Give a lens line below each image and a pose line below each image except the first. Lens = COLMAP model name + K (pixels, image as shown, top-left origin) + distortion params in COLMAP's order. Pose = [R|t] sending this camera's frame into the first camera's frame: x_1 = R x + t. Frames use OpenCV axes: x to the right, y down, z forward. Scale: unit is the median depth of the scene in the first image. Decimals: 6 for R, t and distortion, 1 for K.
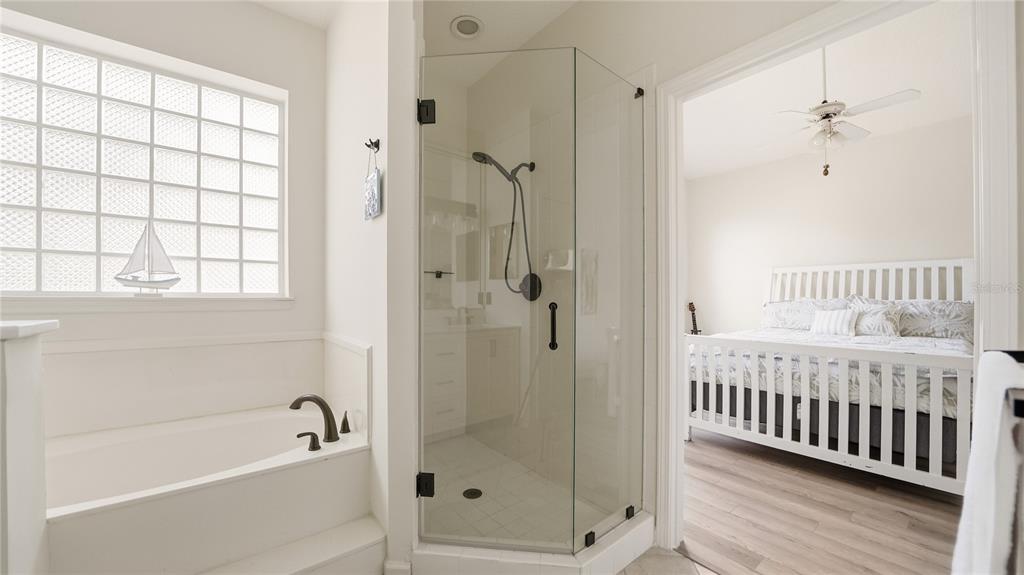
lens RADIAL K [[377.5, 0, 516.5], [0, 377.5, 302.9], [0, 0, 1]] dist [-0.020088, -0.000022]
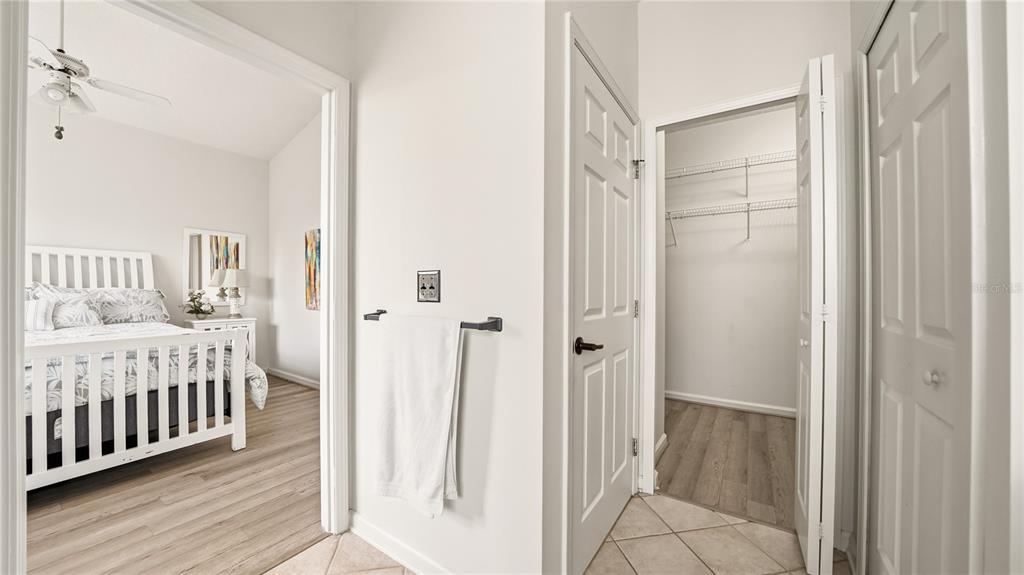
lens RADIAL K [[357.0, 0, 508.5], [0, 357.0, 288.9], [0, 0, 1]] dist [-0.008790, -0.000031]
pose [[-0.285344, -0.003397, 0.958419, -0.240717], [0.009531, 0.999934, 0.006382, -0.002202], [-0.958378, 0.010956, -0.285293, 0.298669]]
